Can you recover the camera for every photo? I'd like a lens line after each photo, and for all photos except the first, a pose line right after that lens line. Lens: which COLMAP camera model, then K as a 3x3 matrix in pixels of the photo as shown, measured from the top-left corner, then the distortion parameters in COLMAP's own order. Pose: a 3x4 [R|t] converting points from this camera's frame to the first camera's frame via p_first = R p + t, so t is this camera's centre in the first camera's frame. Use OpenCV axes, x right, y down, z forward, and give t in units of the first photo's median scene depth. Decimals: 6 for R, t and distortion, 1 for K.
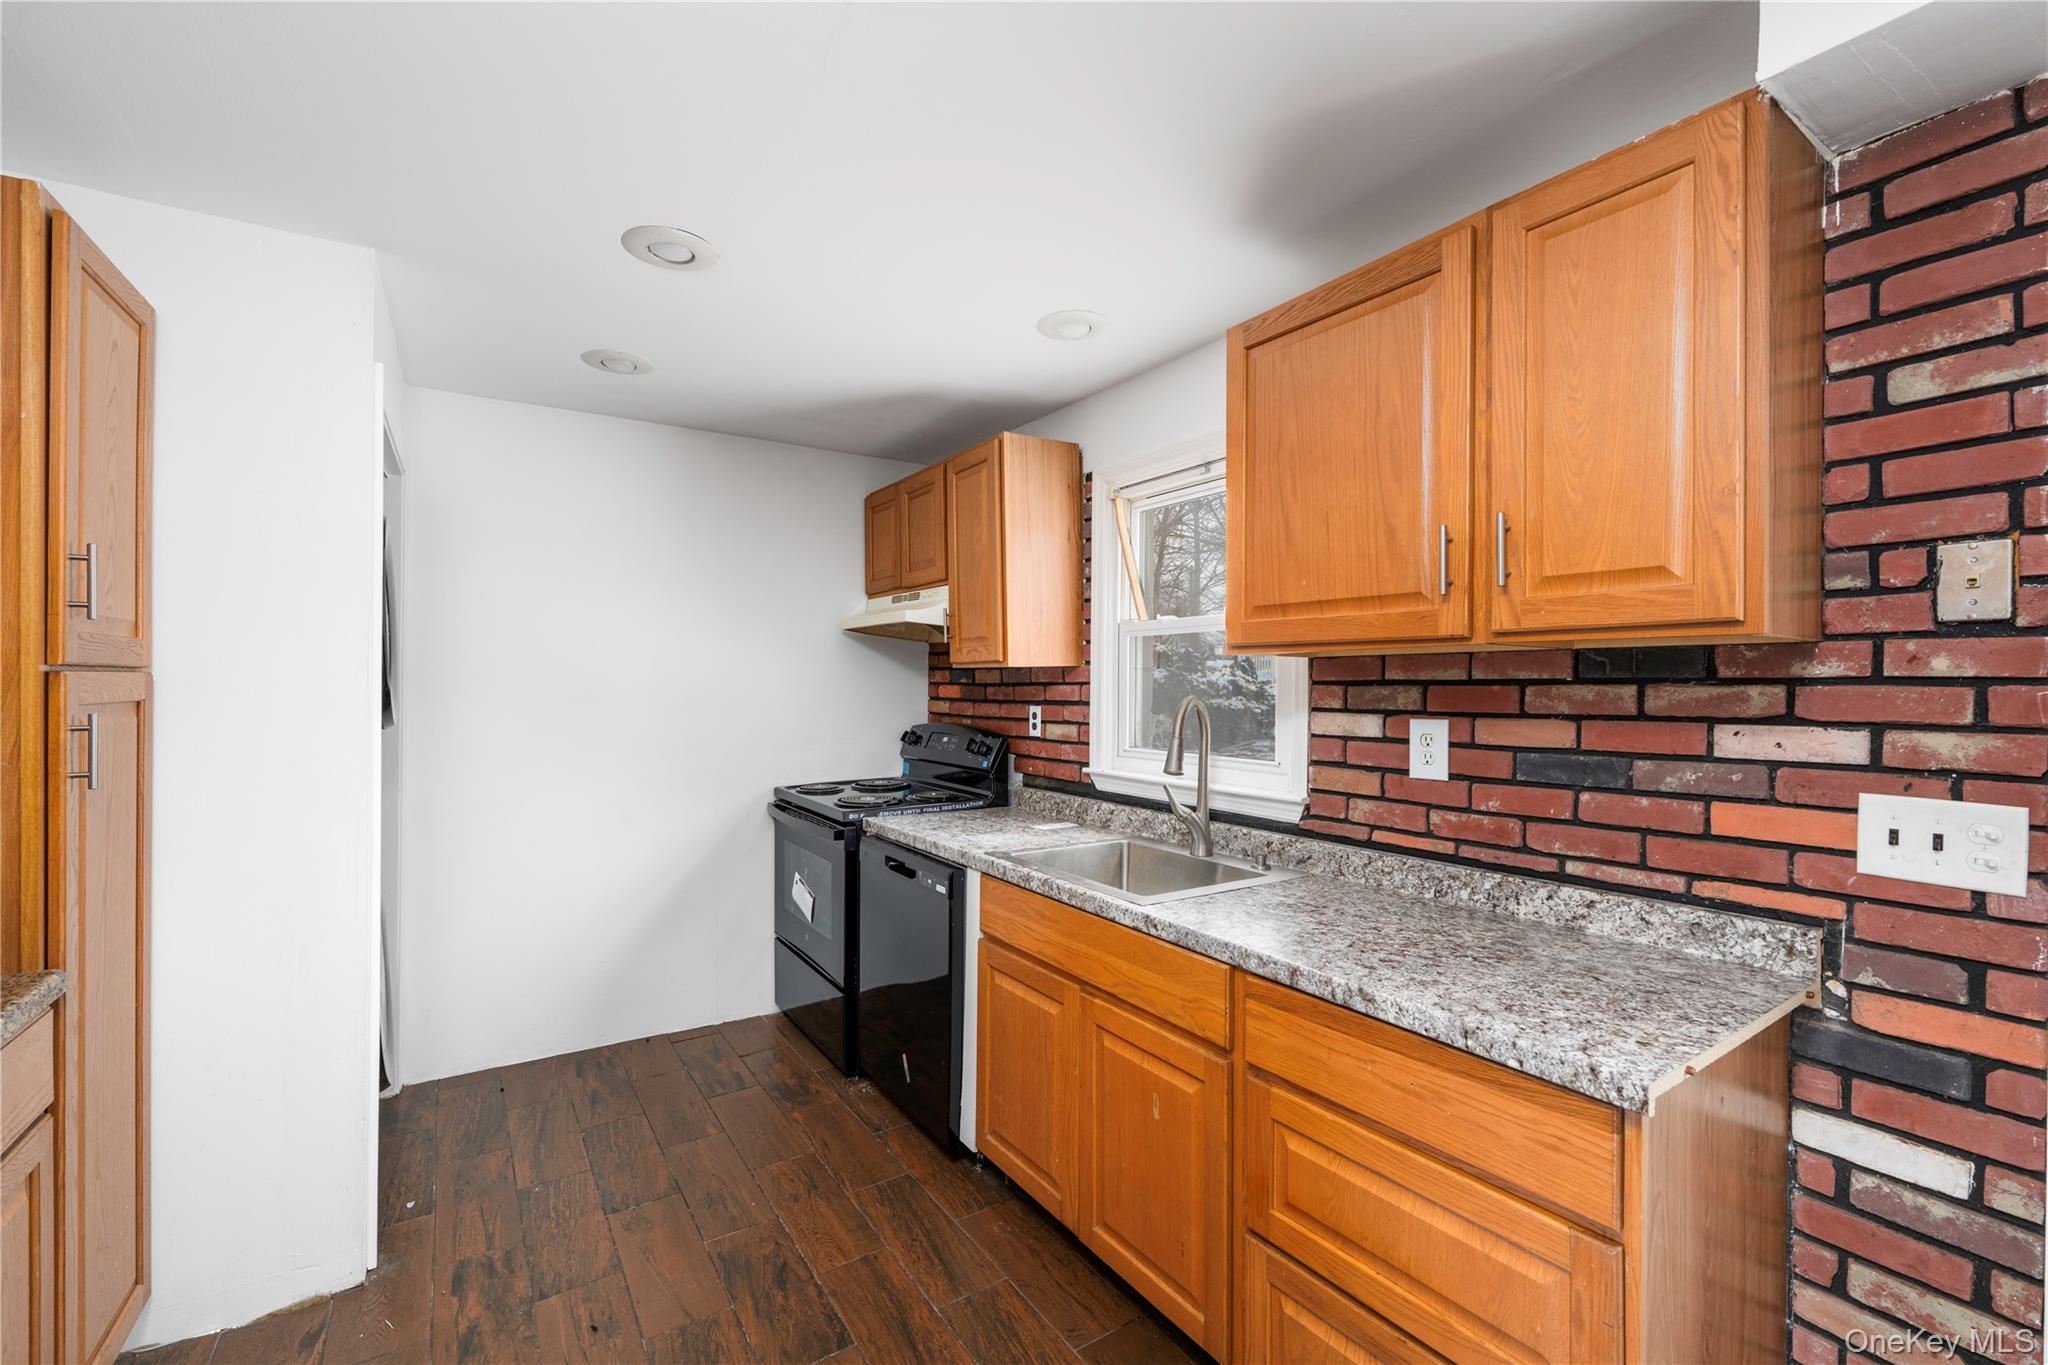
lens RADIAL K [[858.7, 0, 1026.0], [0, 858.7, 690.6], [0, 0, 1]] dist [-0.001171, 0.000266]
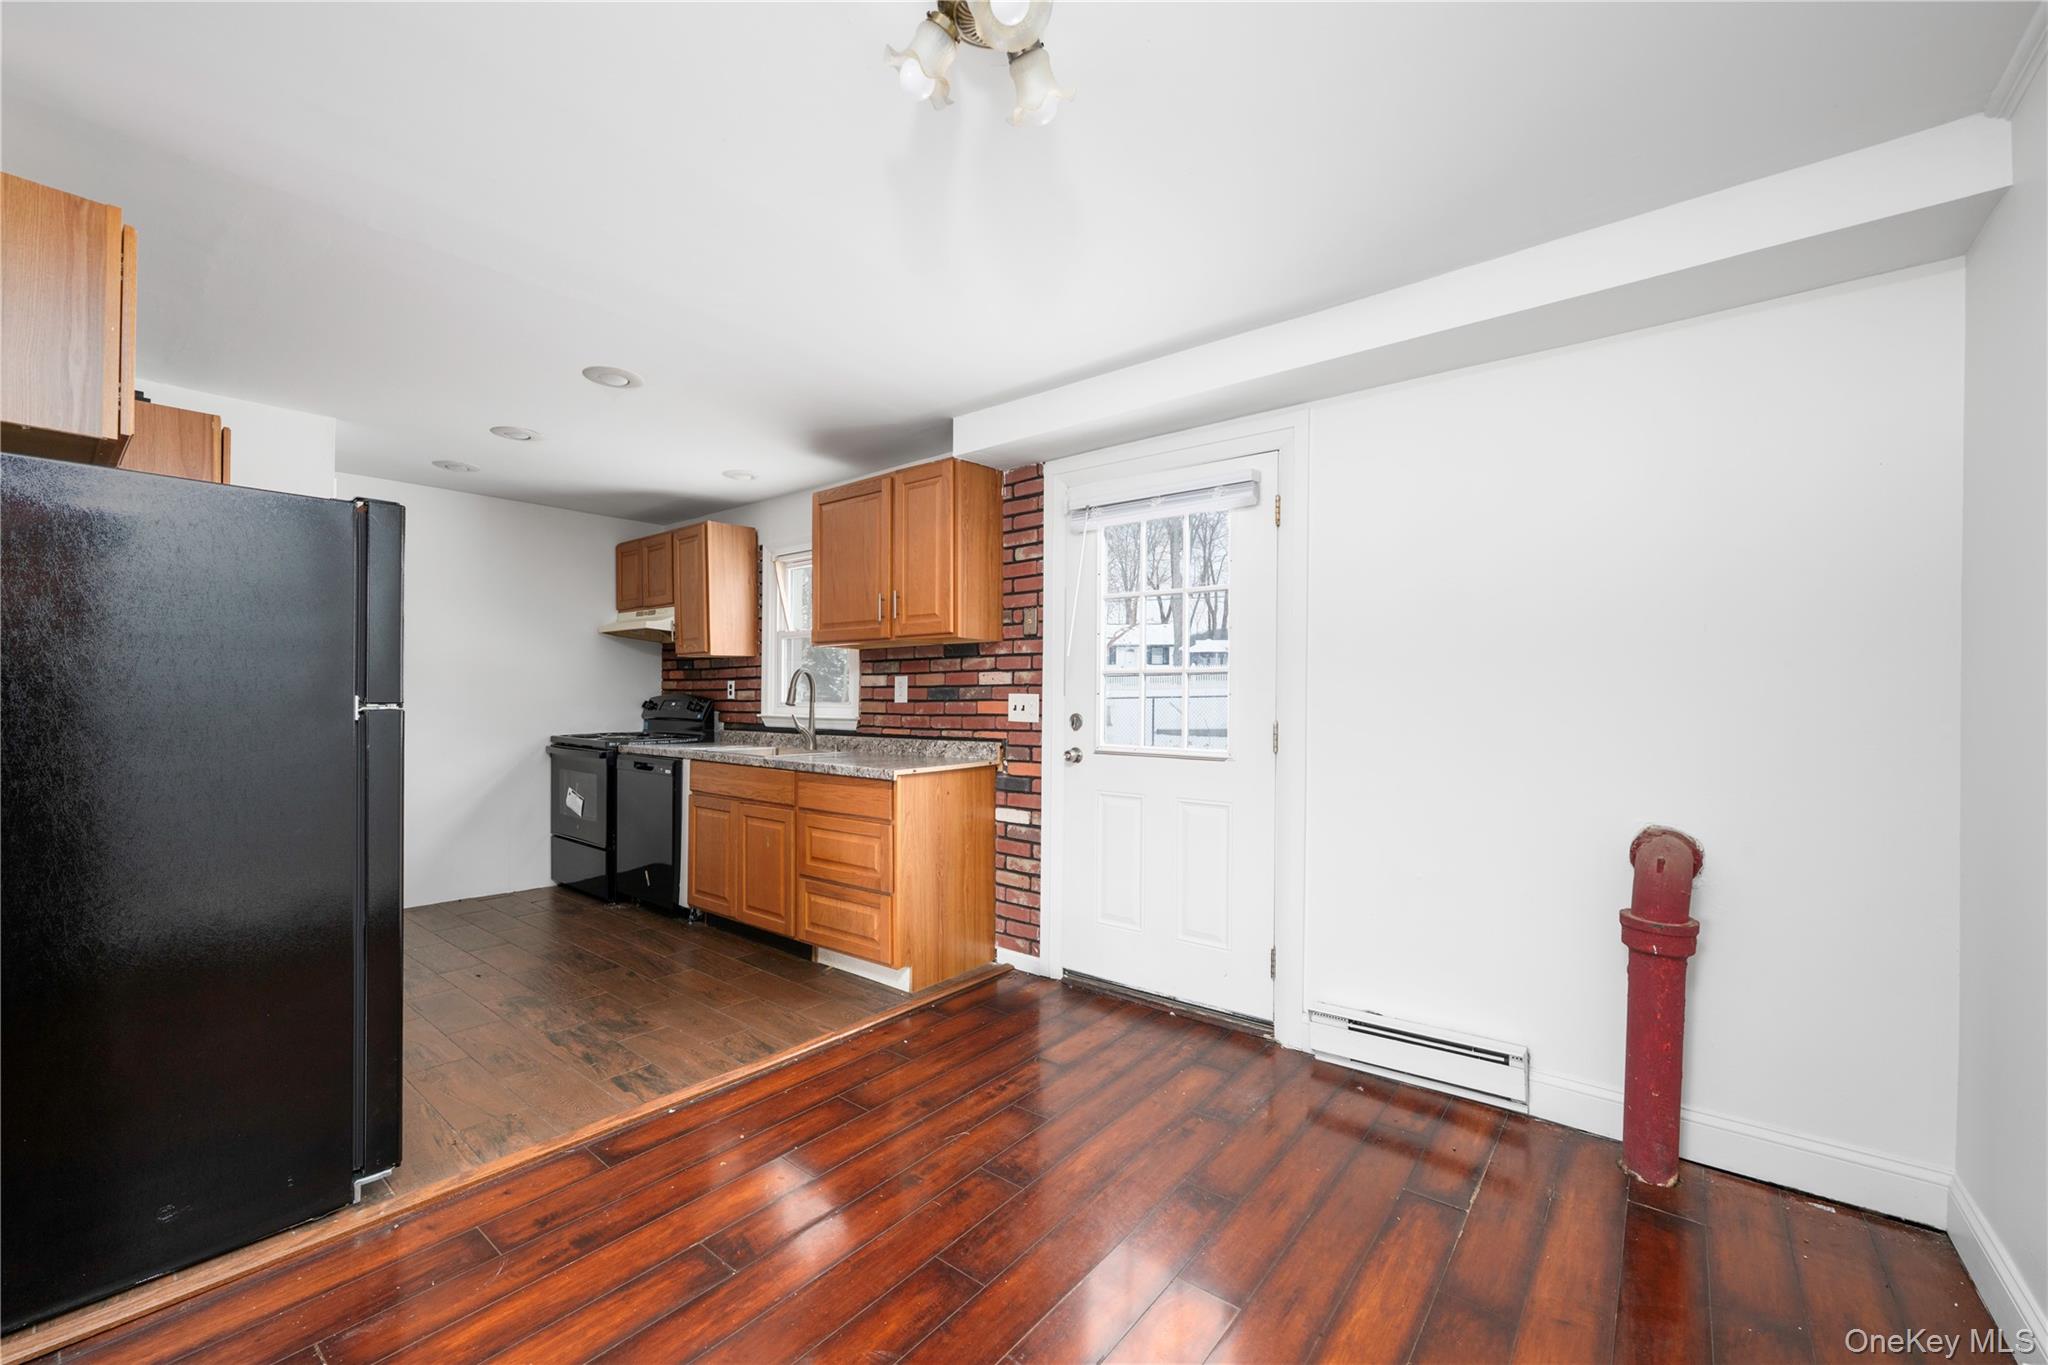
lens RADIAL K [[813.9, 0, 1023.3], [0, 813.9, 693.3], [0, 0, 1]] dist [-0.001073, 0.000026]
pose [[0.955114, 0.000626, 0.296239, 0.153428], [0.002681, 0.999939, -0.010758, 0.110658], [-0.296228, 0.011070, 0.955053, -1.224820]]
